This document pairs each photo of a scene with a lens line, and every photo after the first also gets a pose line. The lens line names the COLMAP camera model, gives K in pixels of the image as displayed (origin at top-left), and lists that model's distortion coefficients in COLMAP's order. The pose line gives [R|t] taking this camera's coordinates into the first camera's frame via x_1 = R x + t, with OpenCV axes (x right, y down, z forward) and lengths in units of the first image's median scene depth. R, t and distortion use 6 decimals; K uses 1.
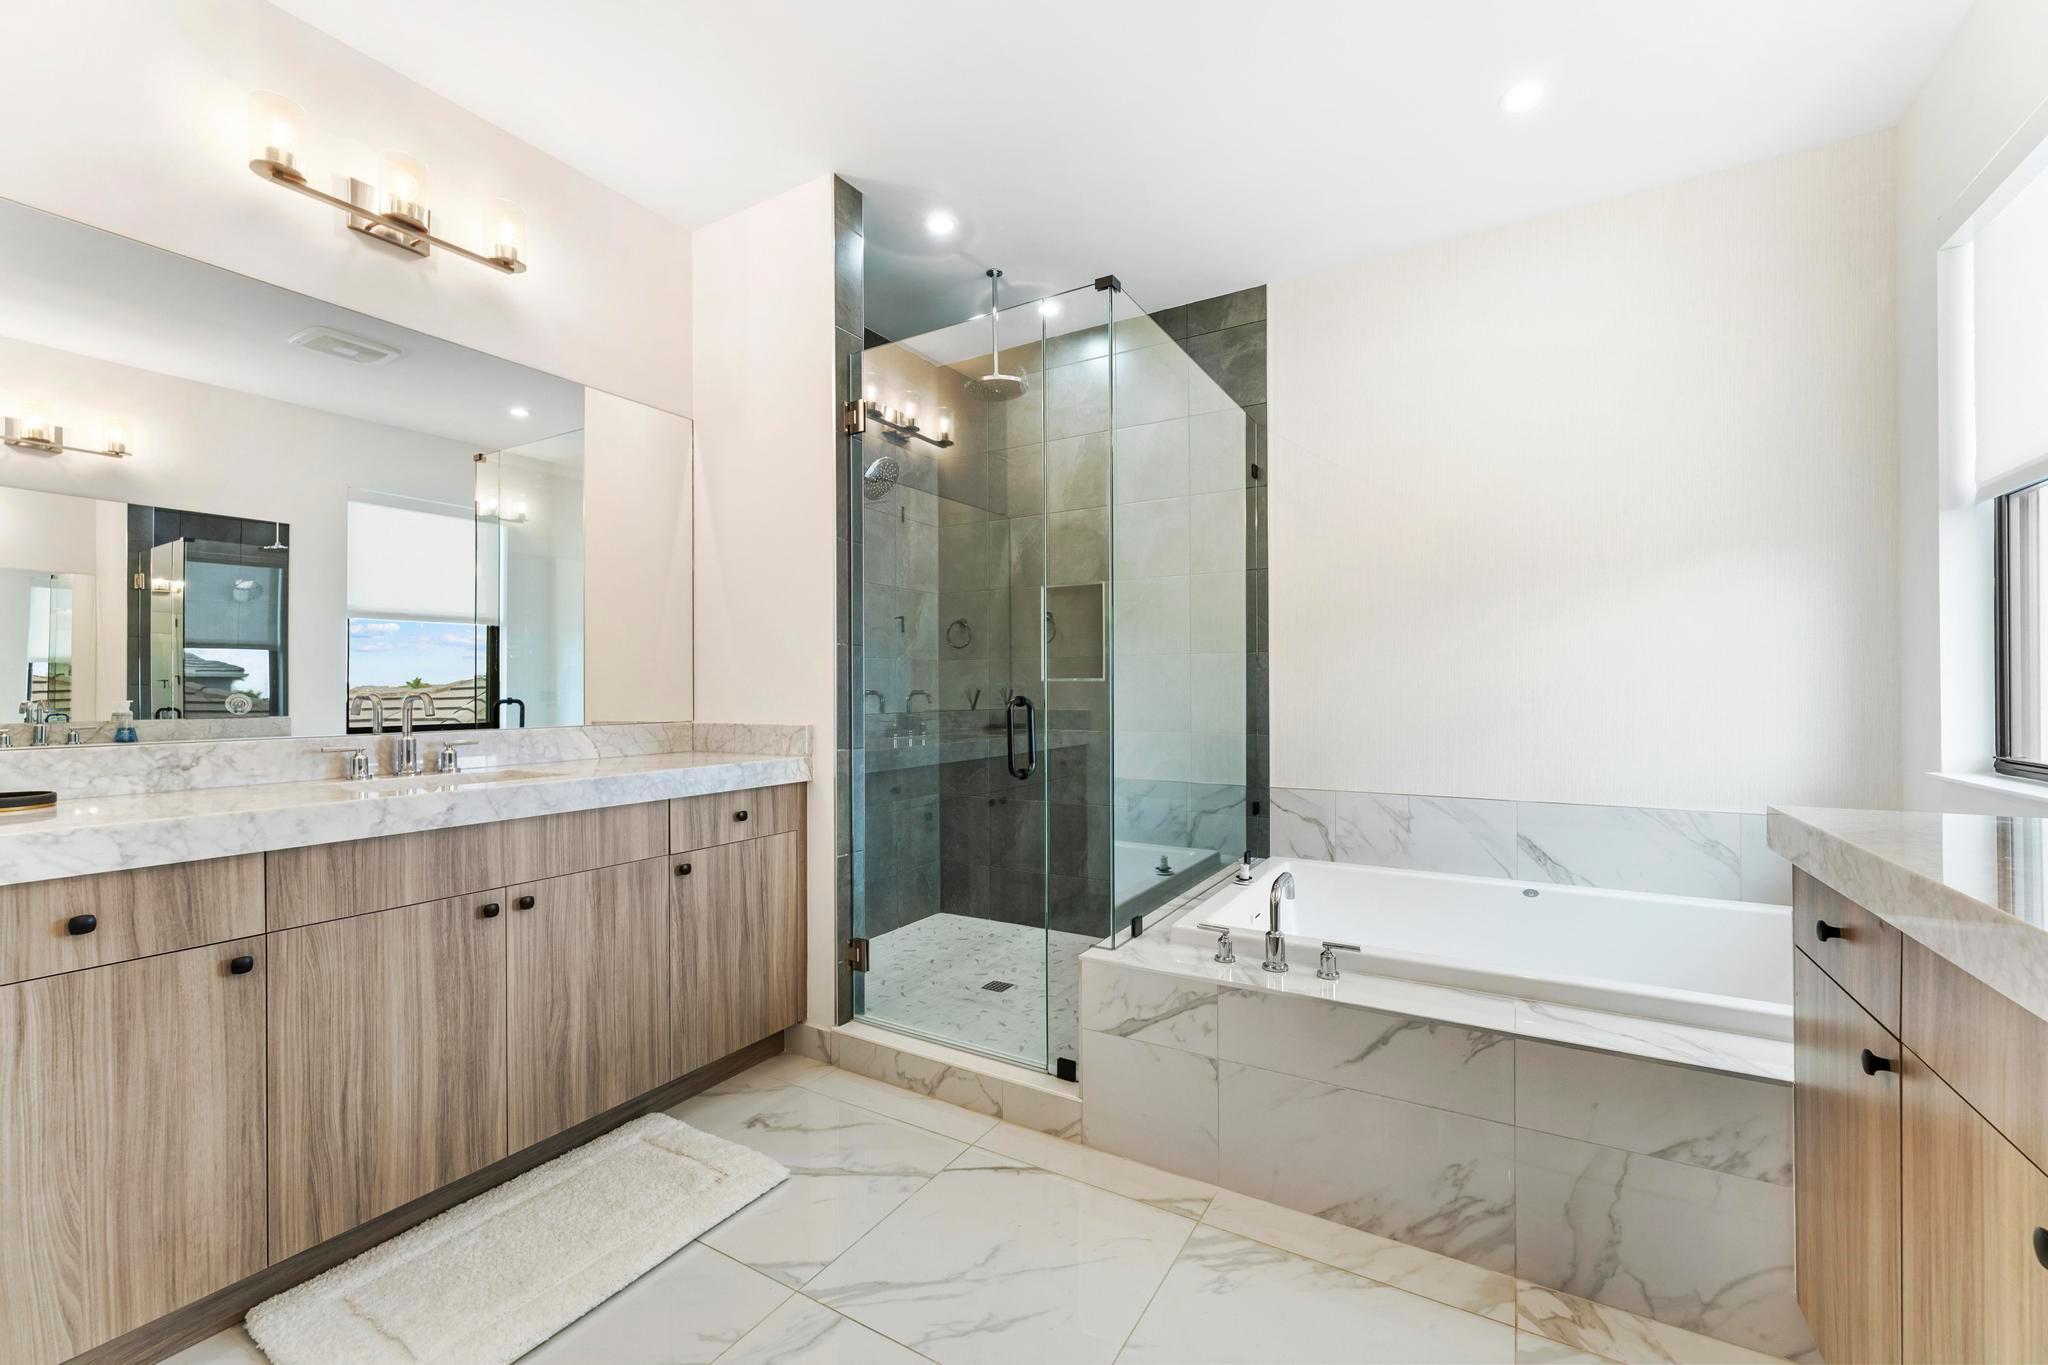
lens RADIAL K [[835.2, 0, 1024.0], [0, 835.2, 682.5], [0, 0, 1]] dist [-0.000264, 0.000047]
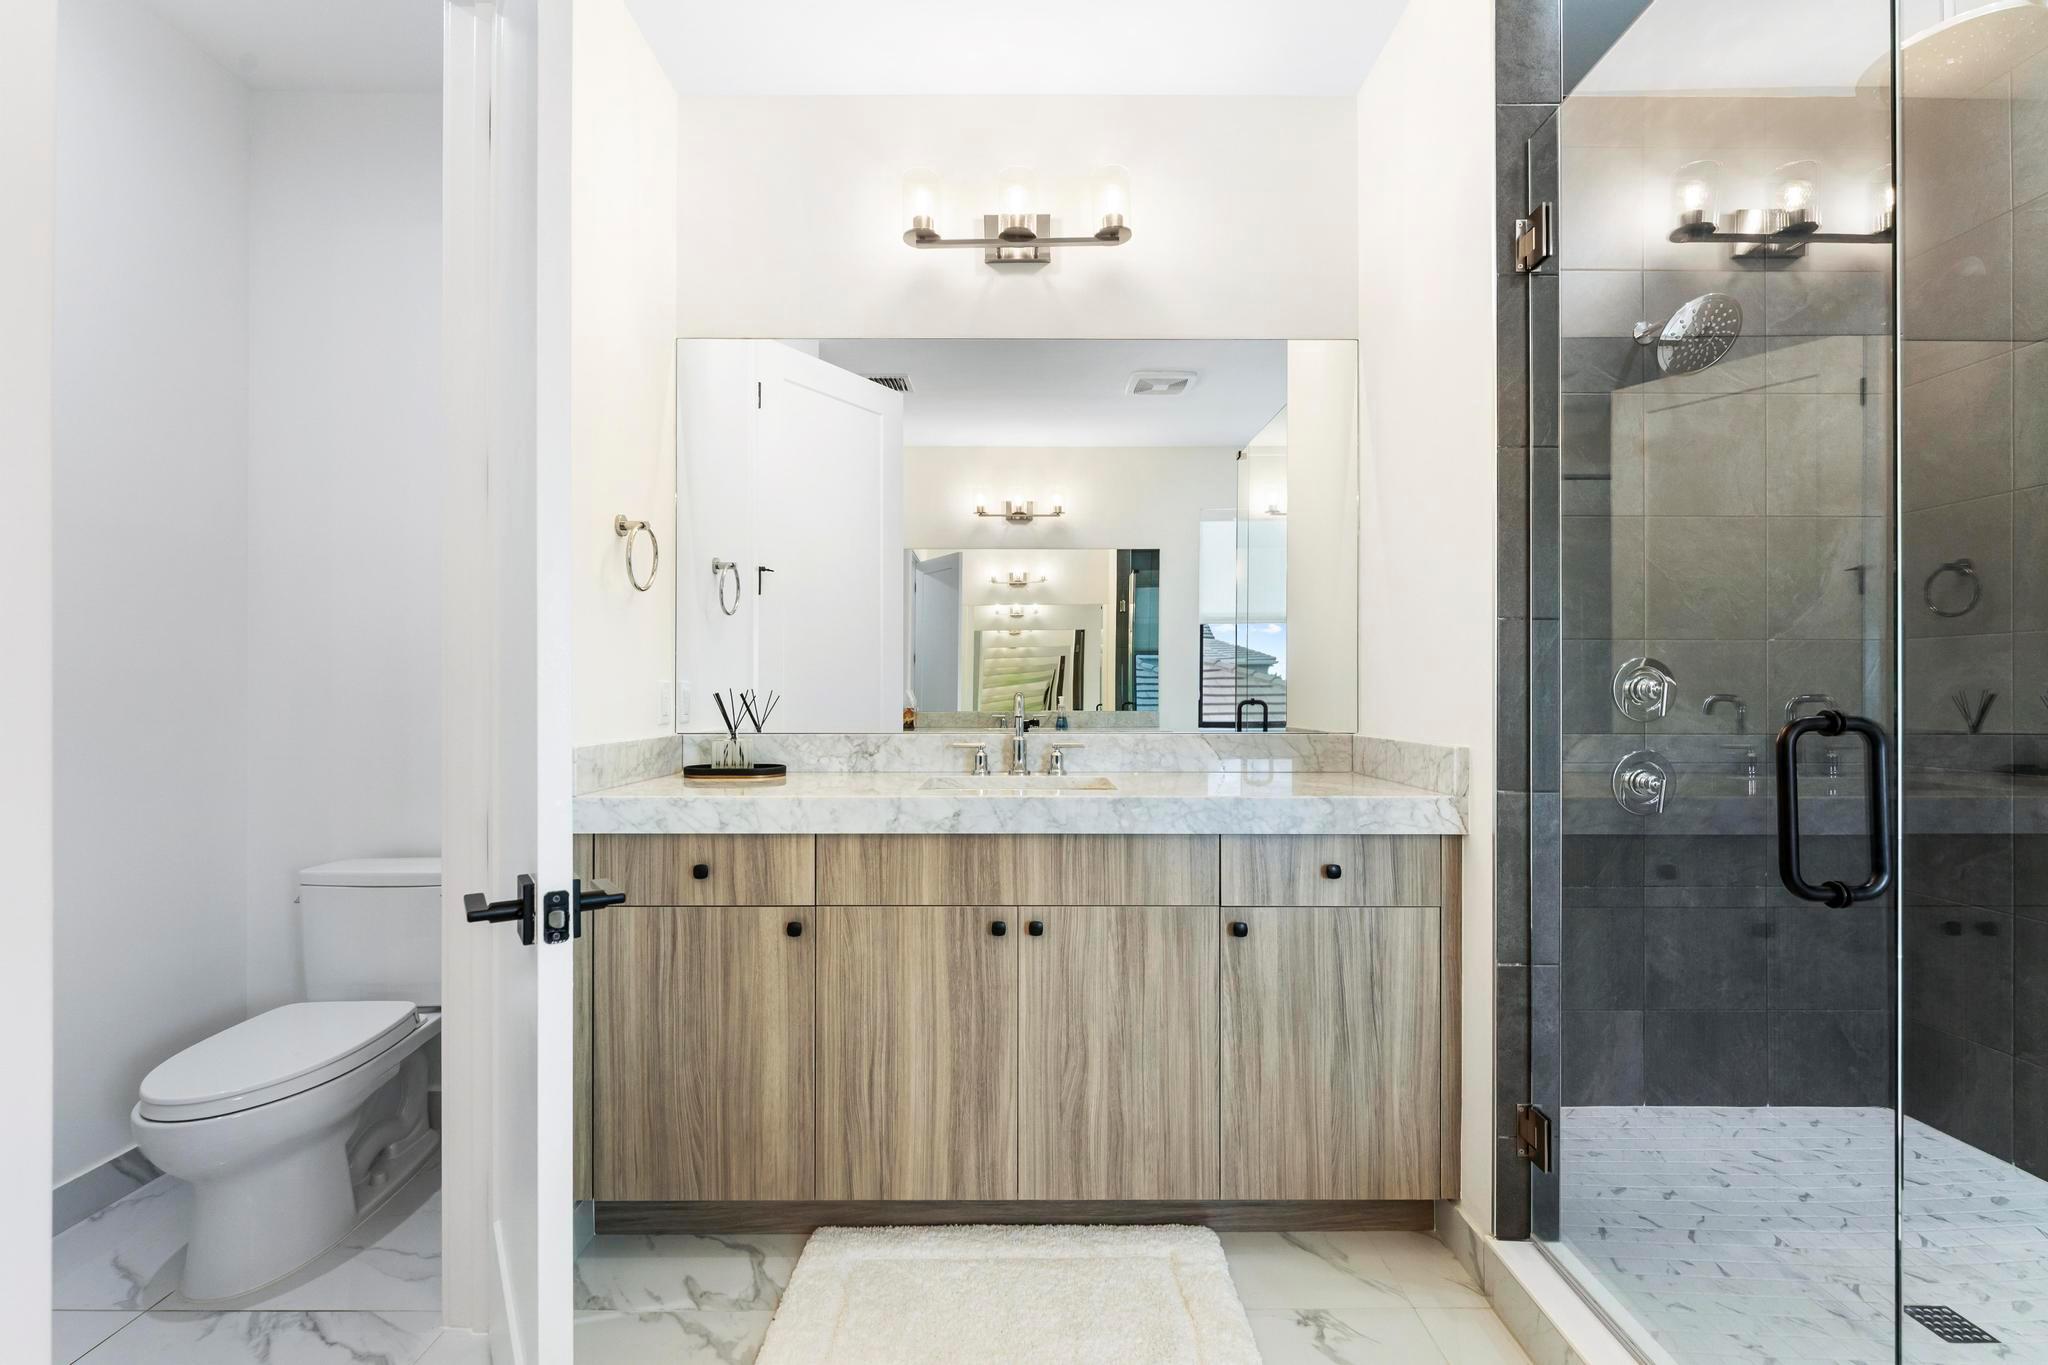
lens RADIAL K [[873.4, 0, 1028.0], [0, 873.4, 687.2], [0, 0, 1]] dist [-0.000920, -0.000105]
pose [[0.515136, 0.000918, -0.857108, 0.190053], [0.003941, 0.999986, 0.003440, 0.000520], [0.857099, -0.005150, 0.515125, 0.469463]]
